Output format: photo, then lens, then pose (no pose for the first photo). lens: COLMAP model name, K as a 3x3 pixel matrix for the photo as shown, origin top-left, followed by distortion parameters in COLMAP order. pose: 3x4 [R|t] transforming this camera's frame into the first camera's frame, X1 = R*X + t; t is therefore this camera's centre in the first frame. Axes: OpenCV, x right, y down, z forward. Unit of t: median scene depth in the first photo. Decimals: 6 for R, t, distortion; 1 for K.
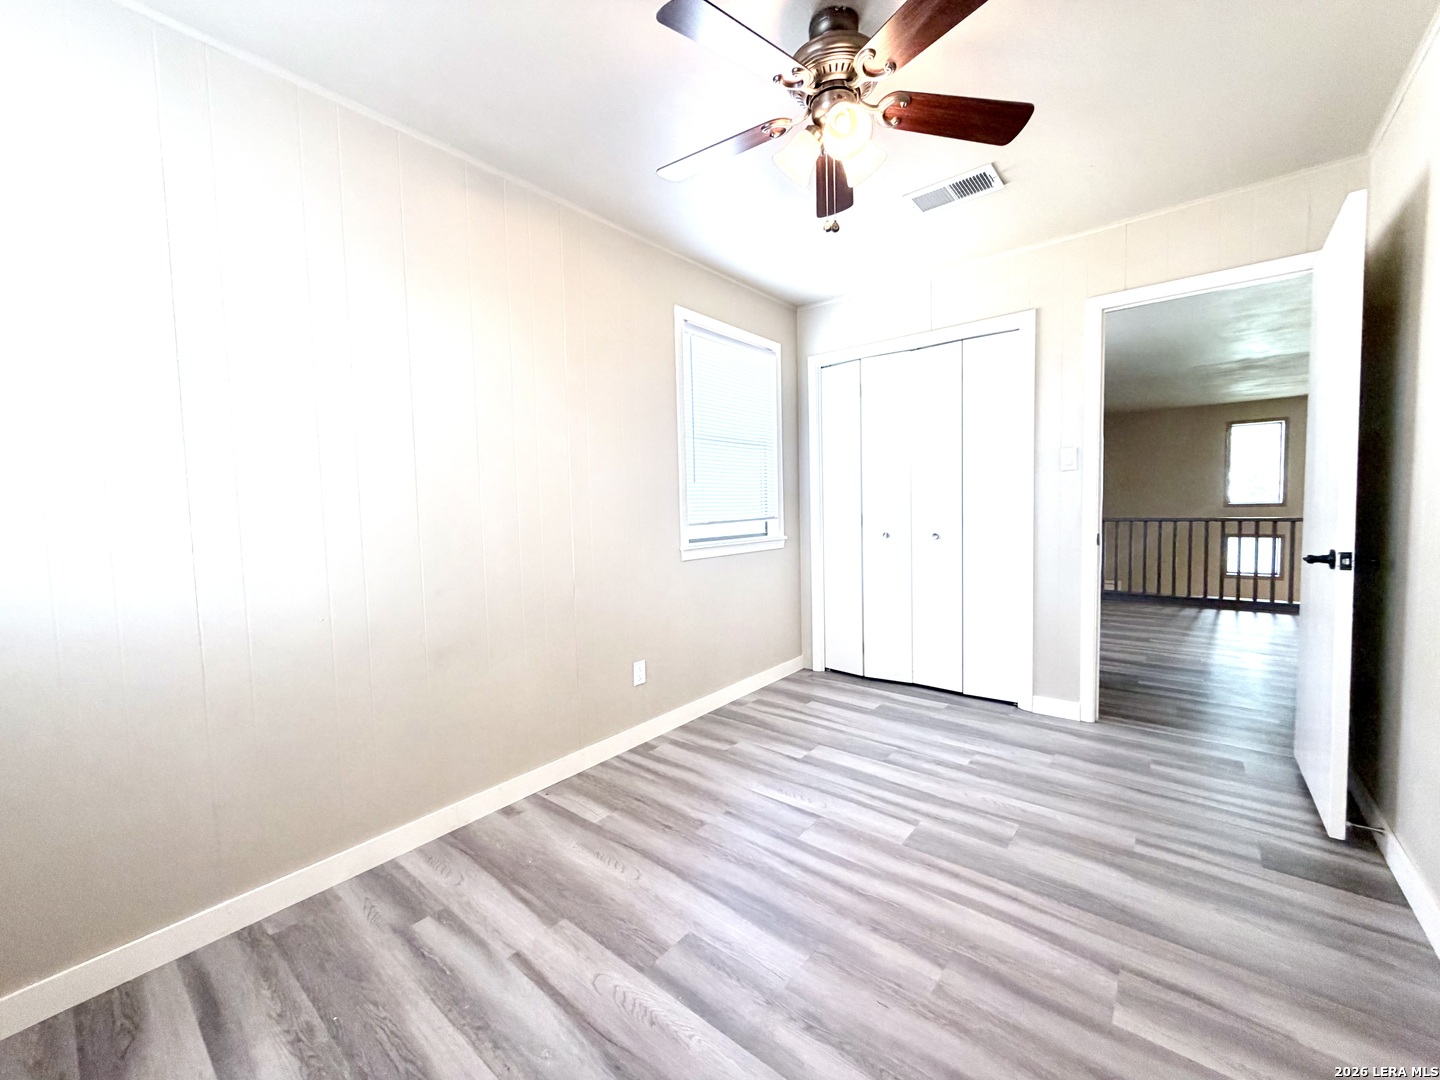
lens RADIAL K [[572.3, 0, 716.9], [0, 572.3, 537.5], [0, 0, 1]] dist [0.001376, 0.000048]
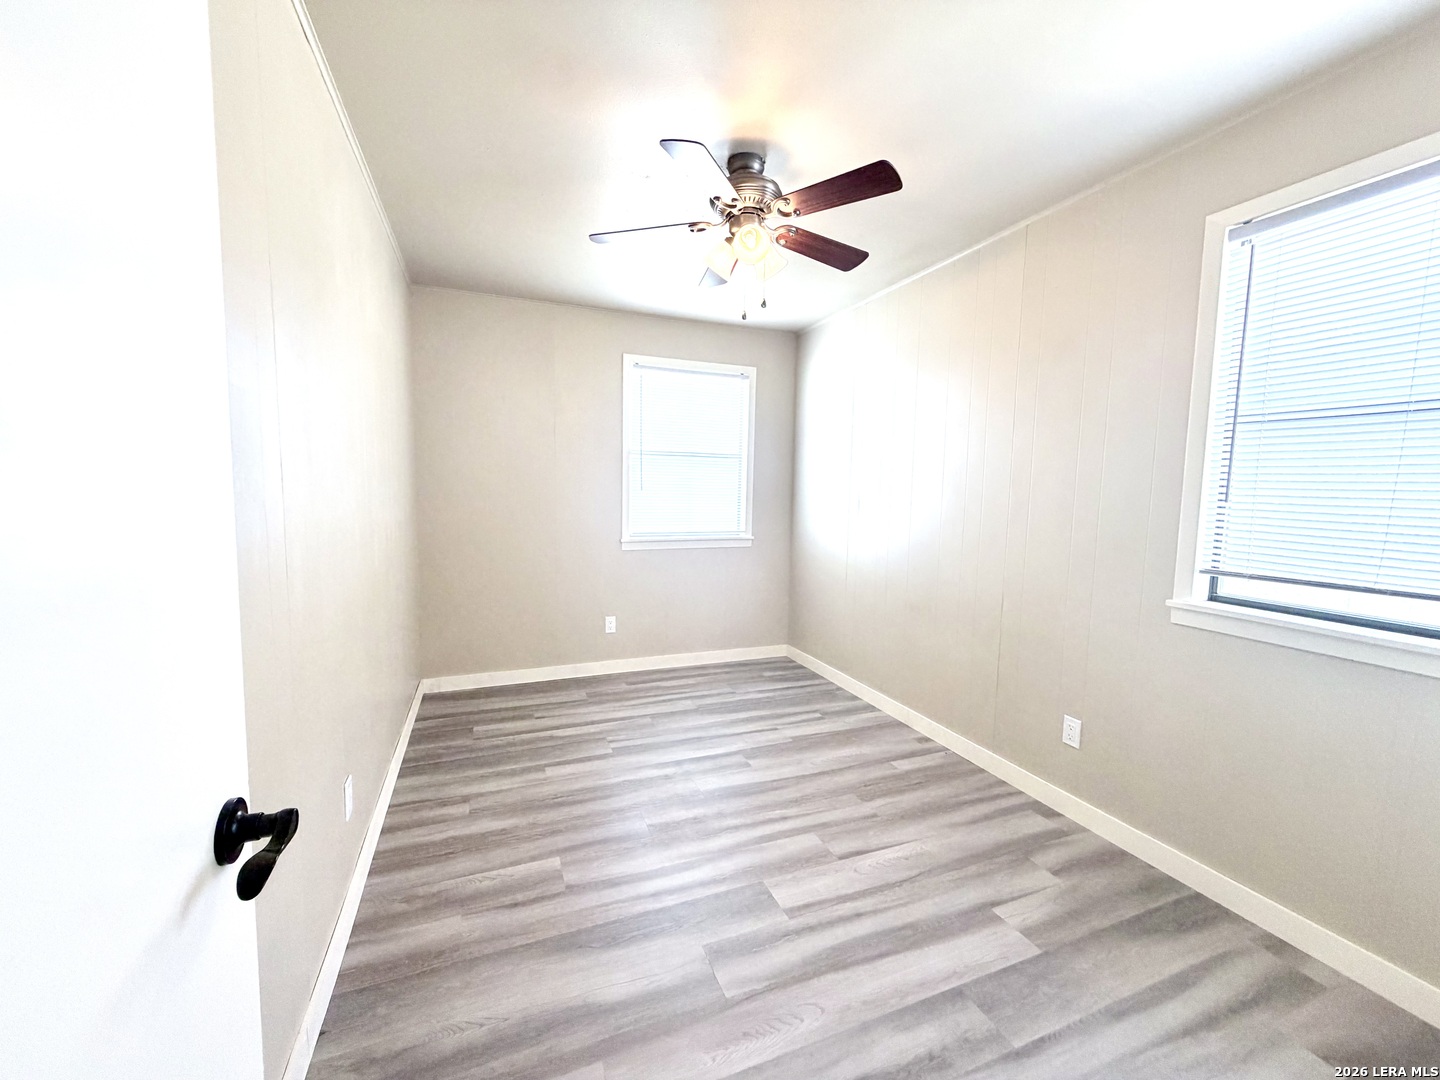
lens RADIAL K [[572.3, 0, 712.8], [0, 572.3, 542.1], [0, 0, 1]] dist [0.001376, 0.000048]
pose [[-0.485158, 0.102709, -0.868374, 0.969512], [-0.056805, 0.987278, 0.148510, -0.150156], [0.872580, 0.121379, -0.473151, 1.102880]]
